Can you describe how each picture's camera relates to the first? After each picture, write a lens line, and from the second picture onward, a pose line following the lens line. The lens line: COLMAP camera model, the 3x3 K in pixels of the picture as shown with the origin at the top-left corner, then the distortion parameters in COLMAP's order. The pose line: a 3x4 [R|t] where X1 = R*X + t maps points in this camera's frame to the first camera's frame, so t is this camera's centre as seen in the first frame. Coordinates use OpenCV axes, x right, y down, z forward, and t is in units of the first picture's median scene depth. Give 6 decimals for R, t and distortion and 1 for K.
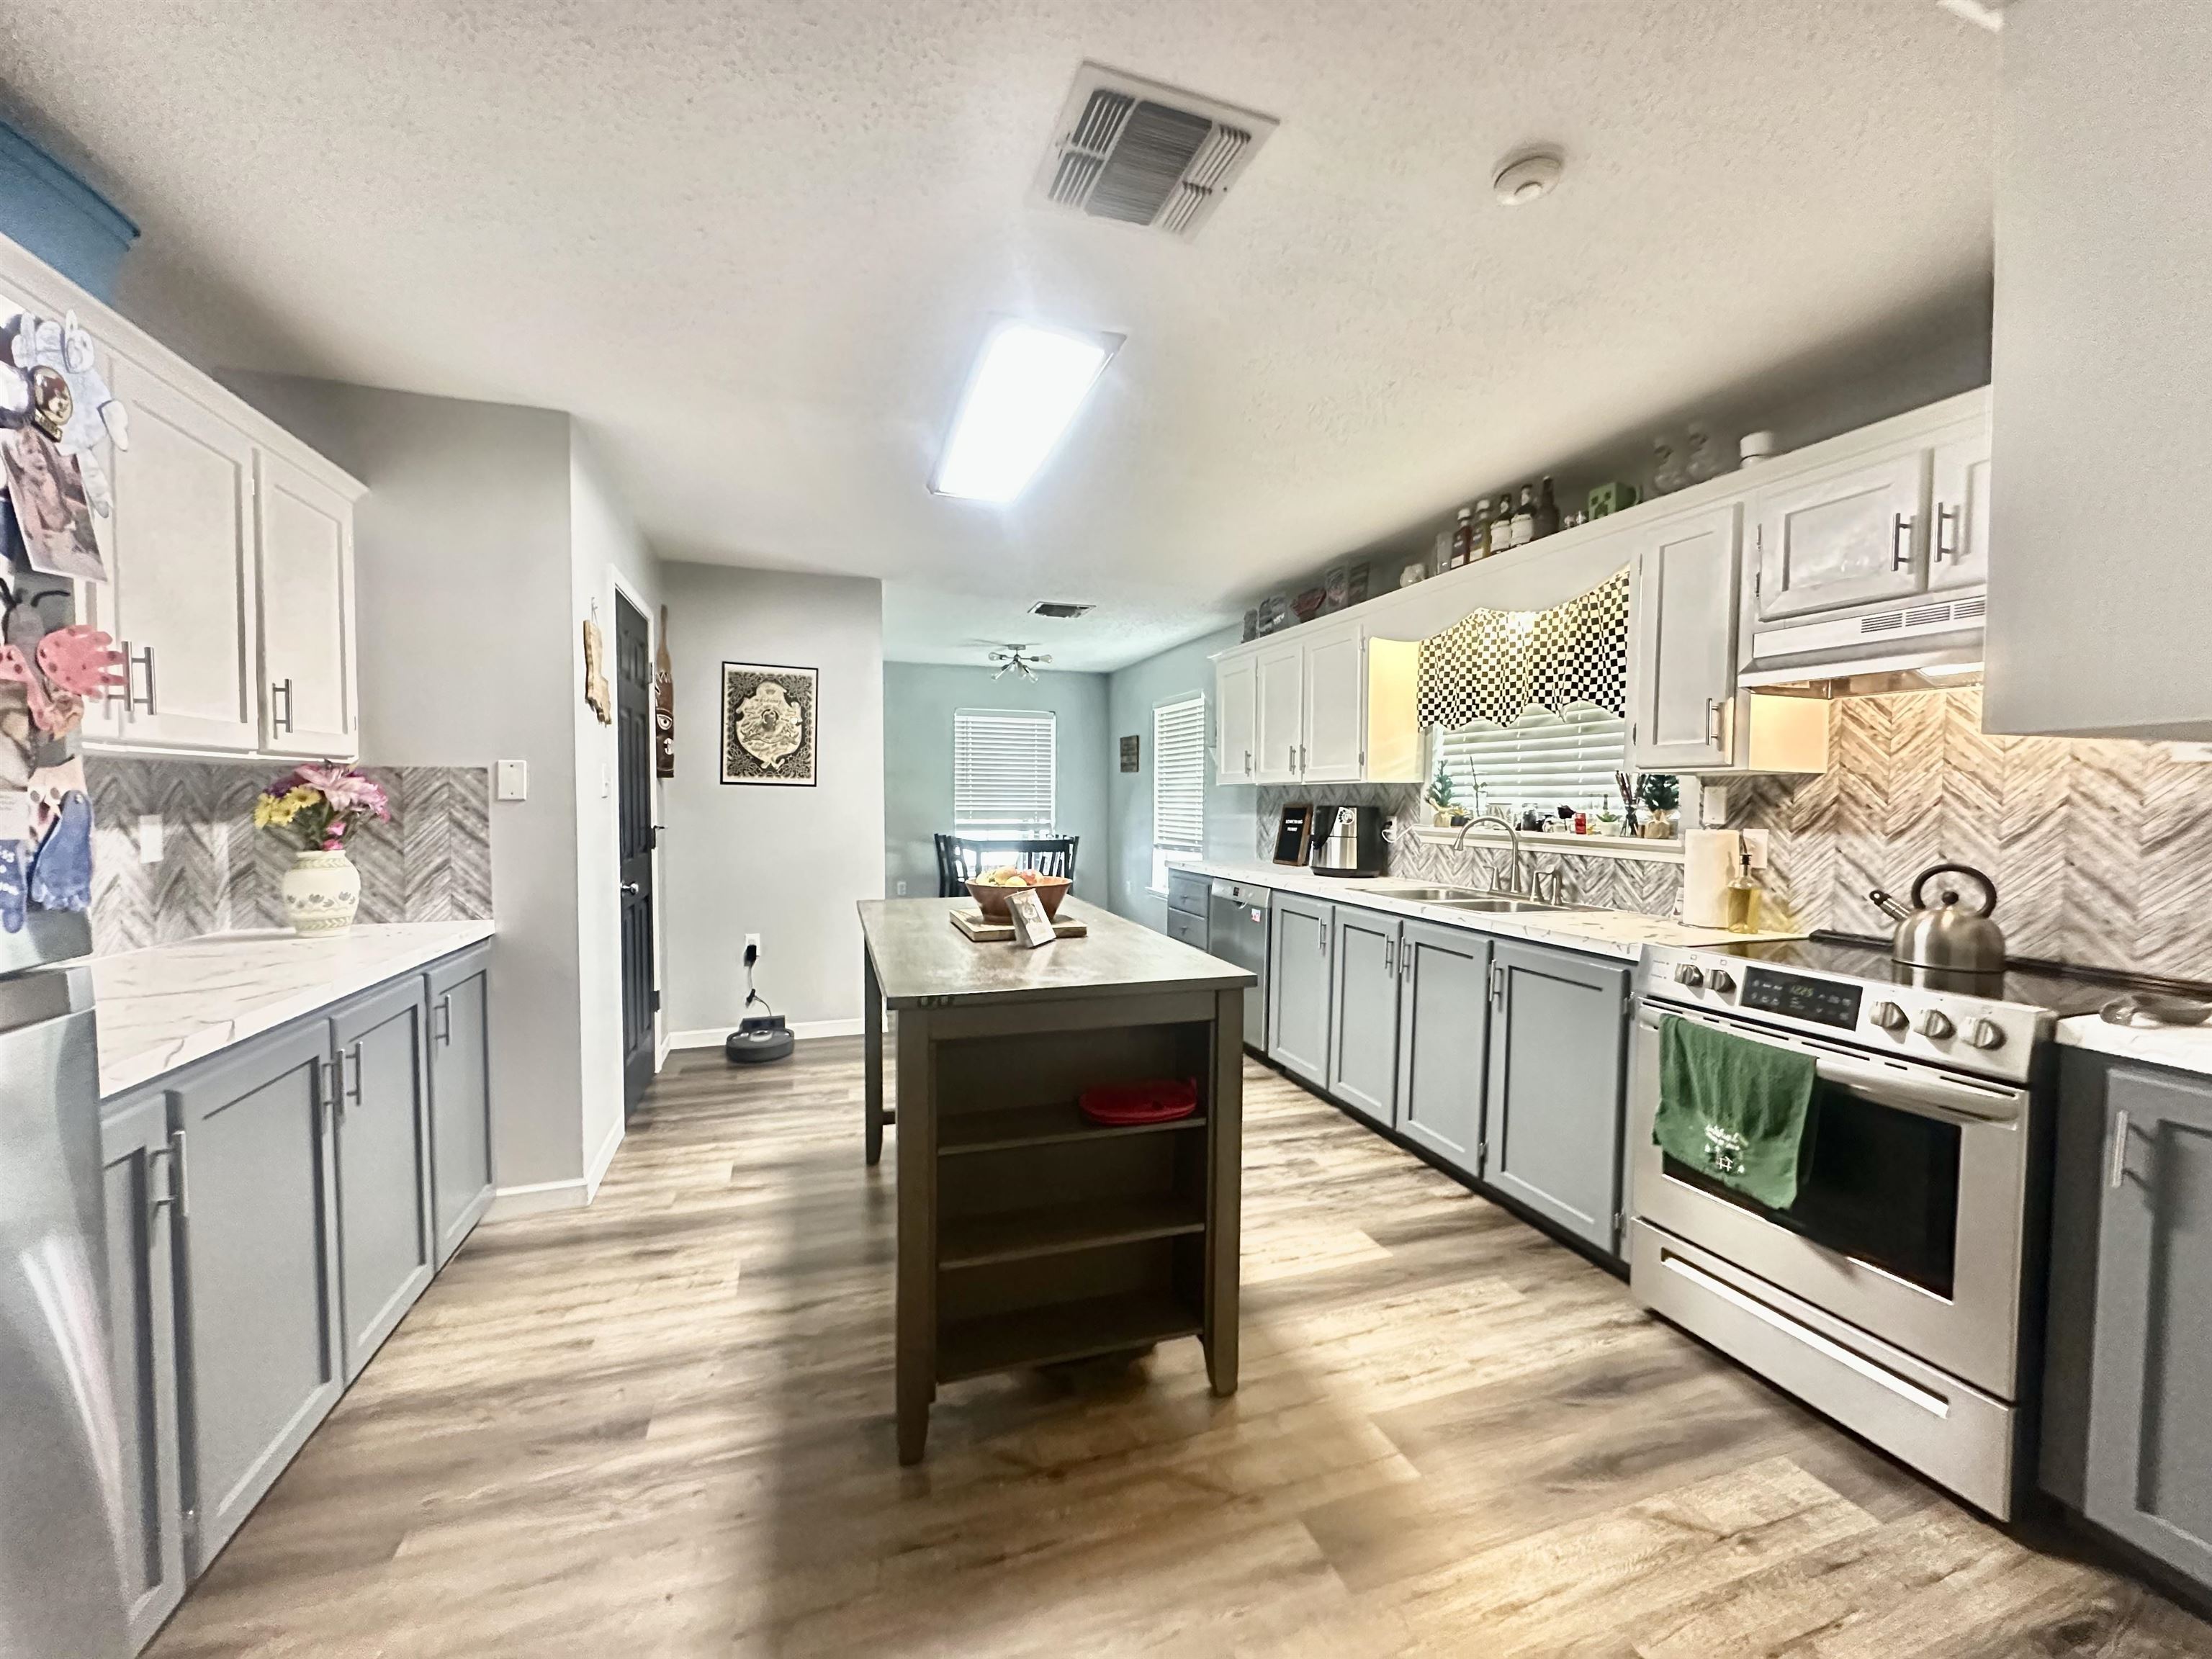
lens RADIAL K [[879.5, 0, 1110.6], [0, 879.5, 832.0], [0, 0, 1]] dist [-0.000123, -0.000454]
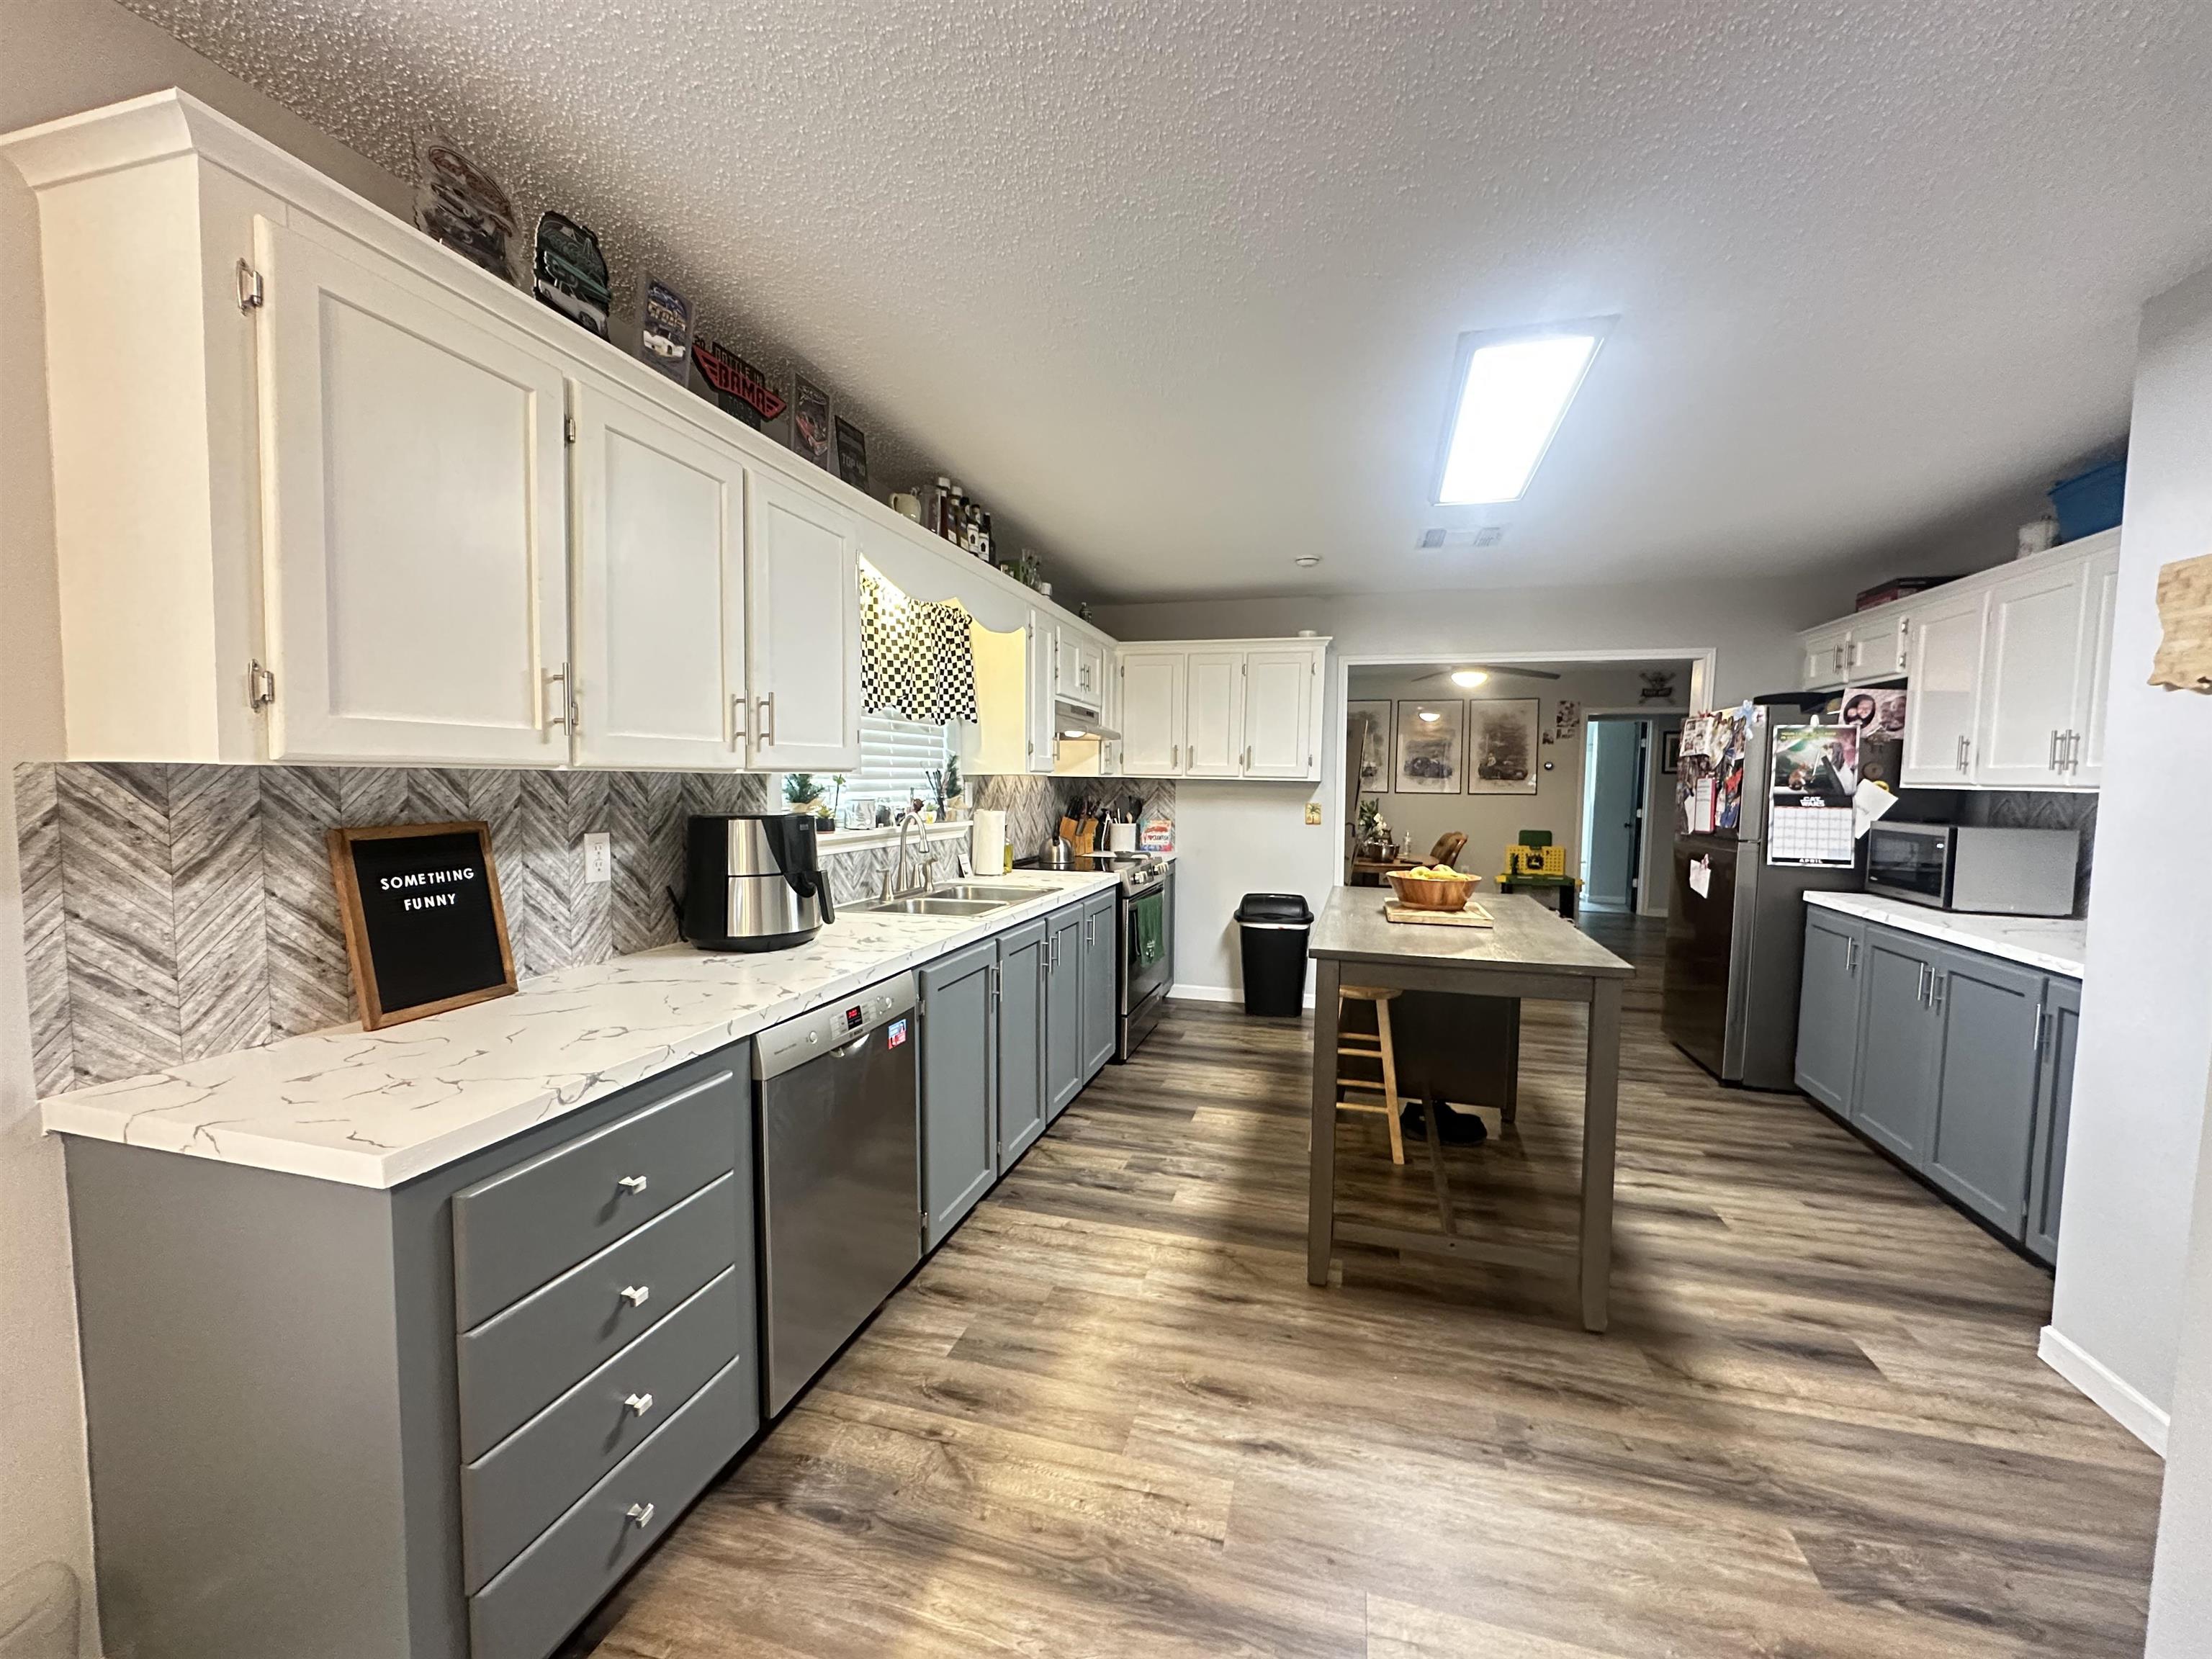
lens RADIAL K [[879.5, 0, 1111.2], [0, 879.5, 829.8], [0, 0, 1]] dist [-0.000123, -0.000454]
pose [[-0.821350, -0.052500, 0.568004, -0.229861], [0.003051, 0.995337, 0.096409, -0.075455], [-0.570417, 0.080919, -0.817360, 1.391611]]
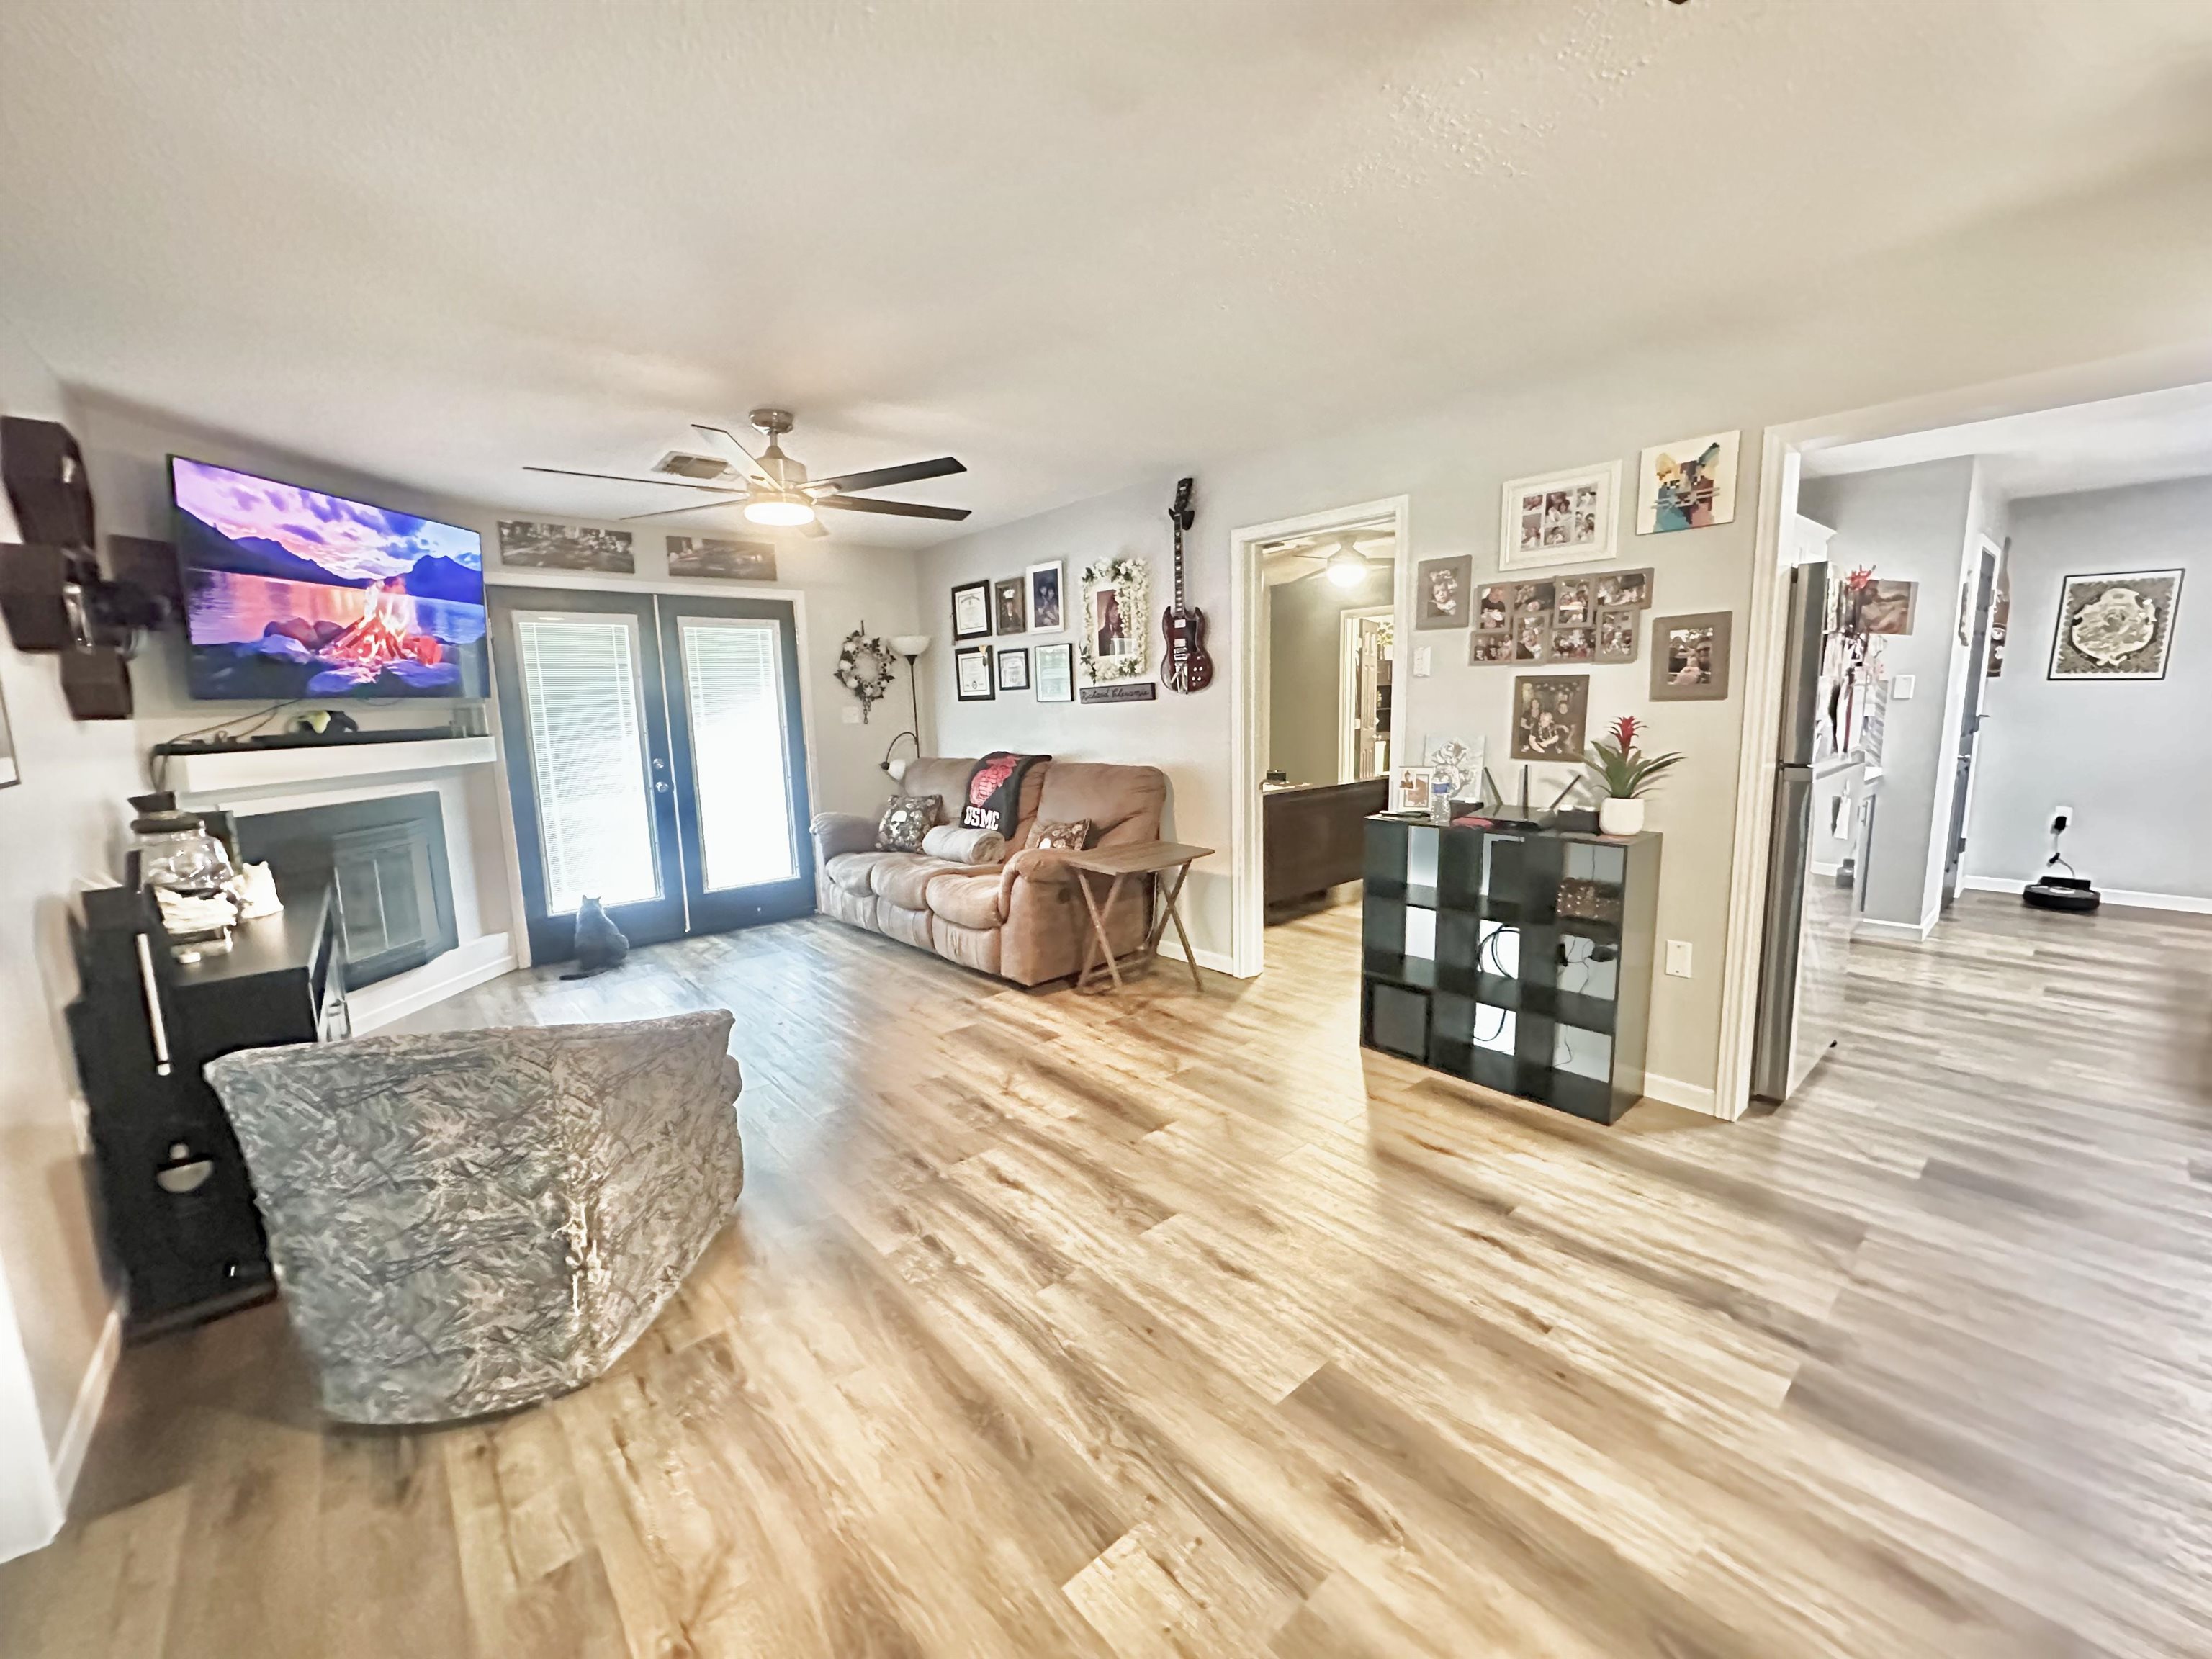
lens RADIAL K [[879.5, 0, 1100.7], [0, 879.5, 826.6], [0, 0, 1]] dist [-0.000123, -0.000454]
pose [[0.365957, 0.124033, -0.922329, 0.235556], [-0.013147, 0.991669, 0.128141, 0.007987], [0.930539, -0.034769, 0.364539, -0.707074]]
